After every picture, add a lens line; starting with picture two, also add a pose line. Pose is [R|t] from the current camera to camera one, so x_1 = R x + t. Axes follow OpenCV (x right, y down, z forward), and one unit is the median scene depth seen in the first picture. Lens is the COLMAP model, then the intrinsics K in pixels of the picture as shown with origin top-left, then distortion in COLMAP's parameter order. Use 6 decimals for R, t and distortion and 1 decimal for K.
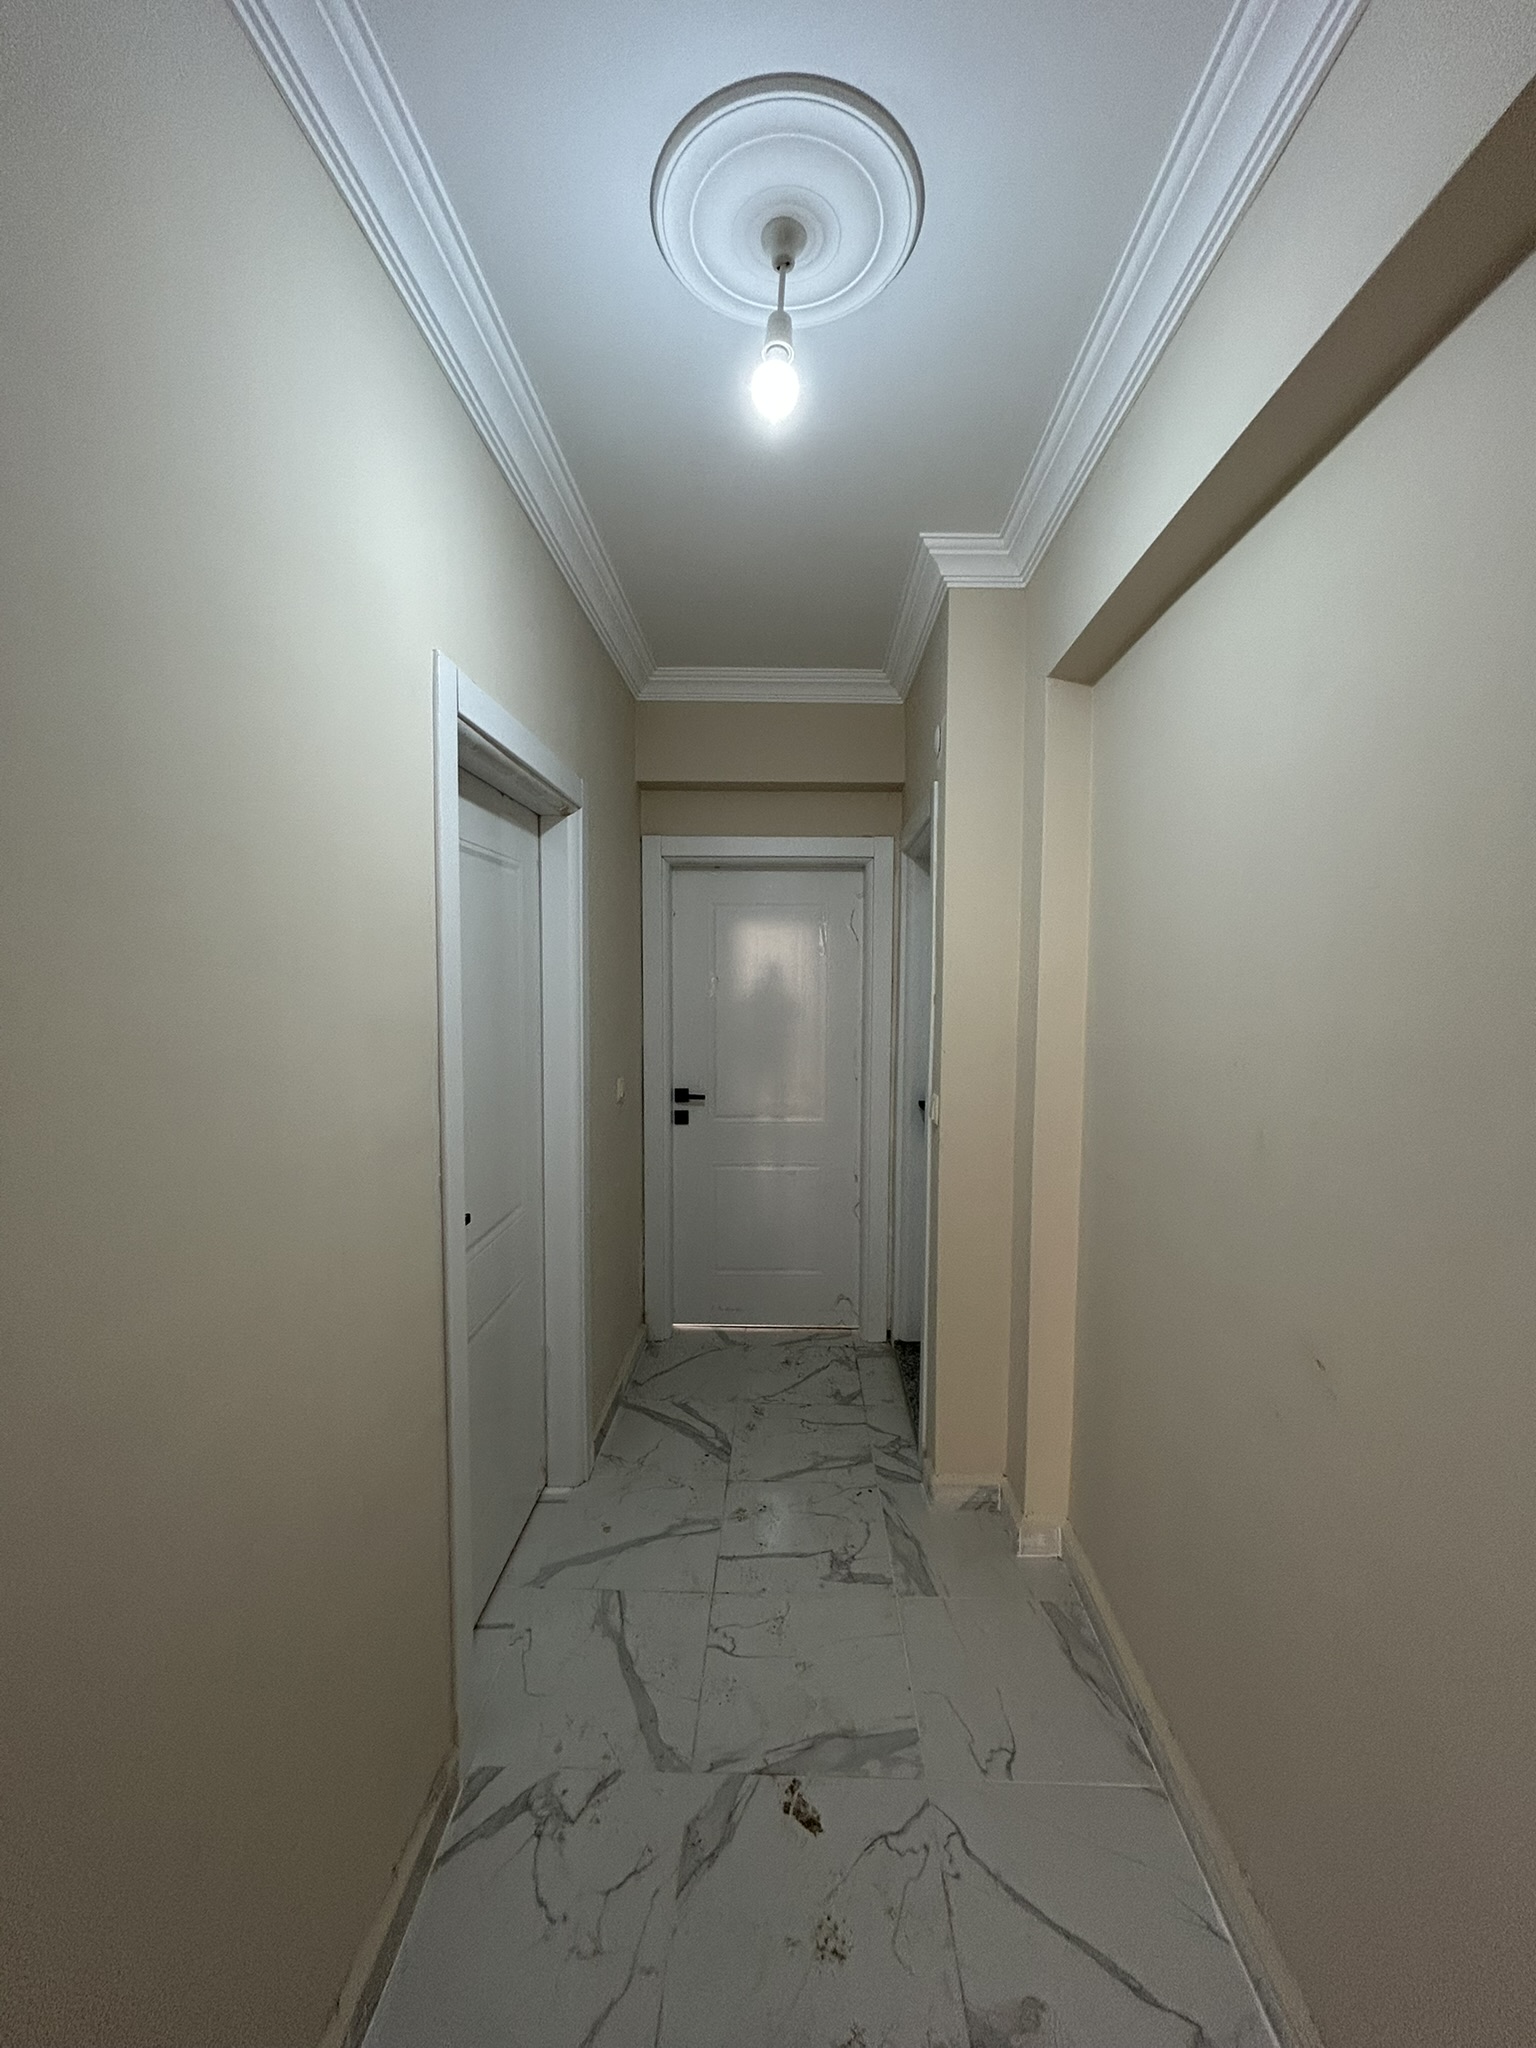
lens RADIAL K [[823.5, 0, 770.6], [0, 823.5, 1028.9], [0, 0, 1]] dist [0.000120, -0.000743]
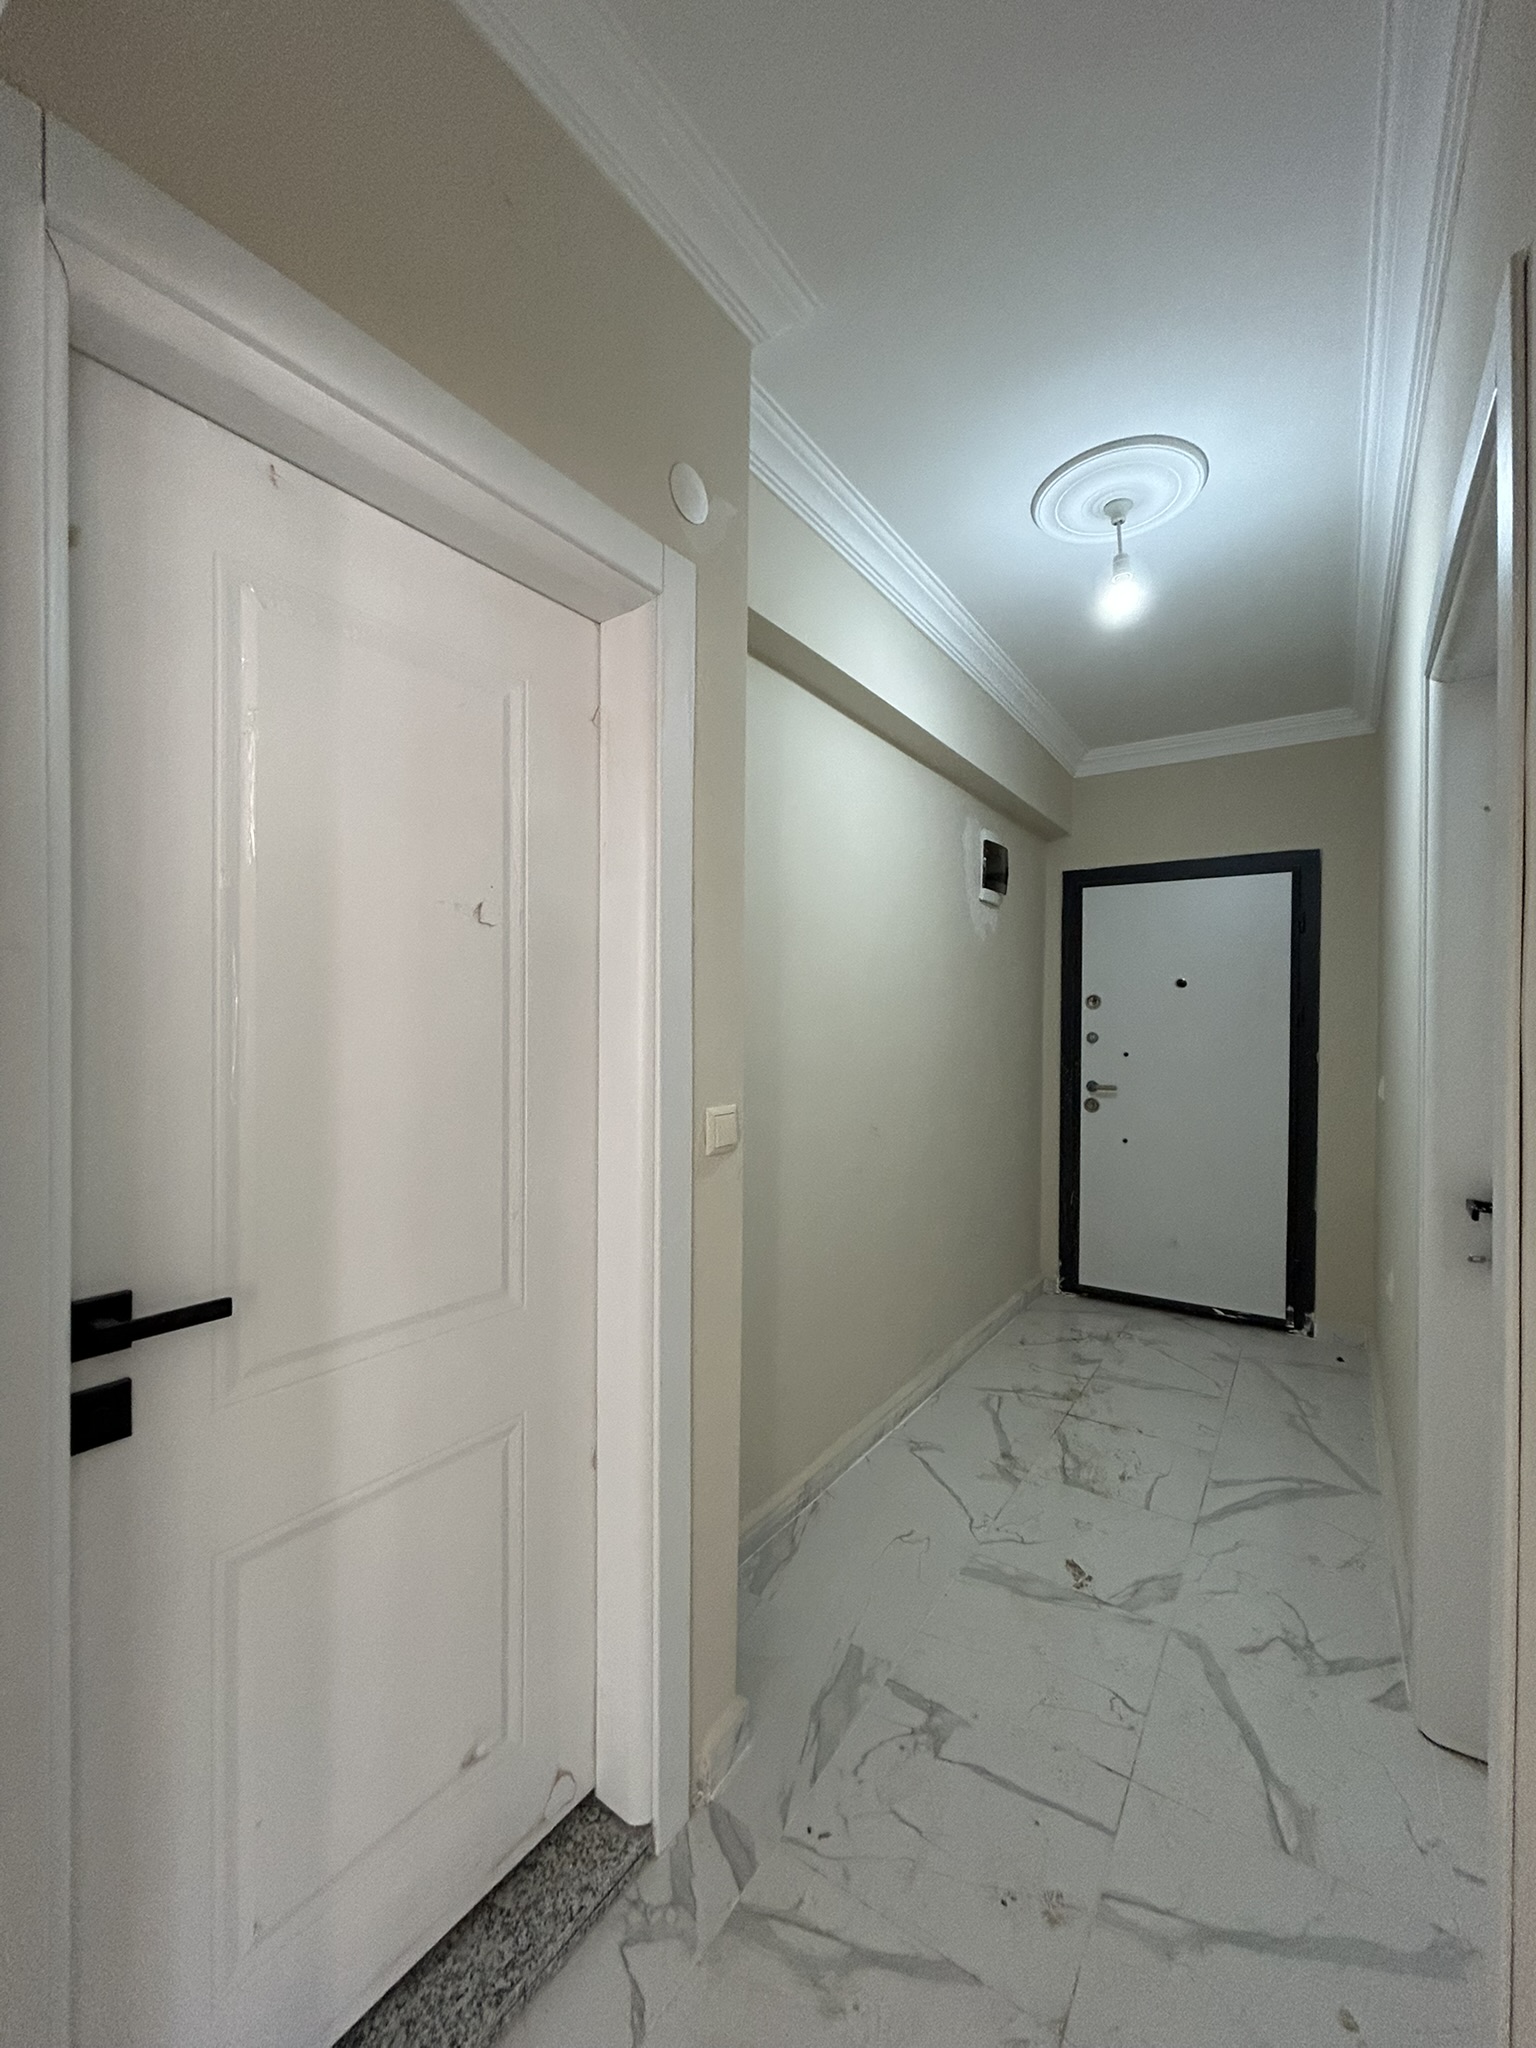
lens RADIAL K [[823.5, 0, 770.6], [0, 823.5, 1028.9], [0, 0, 1]] dist [0.000120, -0.000743]
pose [[-0.843437, -0.014108, 0.537043, -0.178046], [0.028217, 0.997112, 0.070509, -0.022381], [-0.536487, 0.074623, -0.840603, 1.680269]]
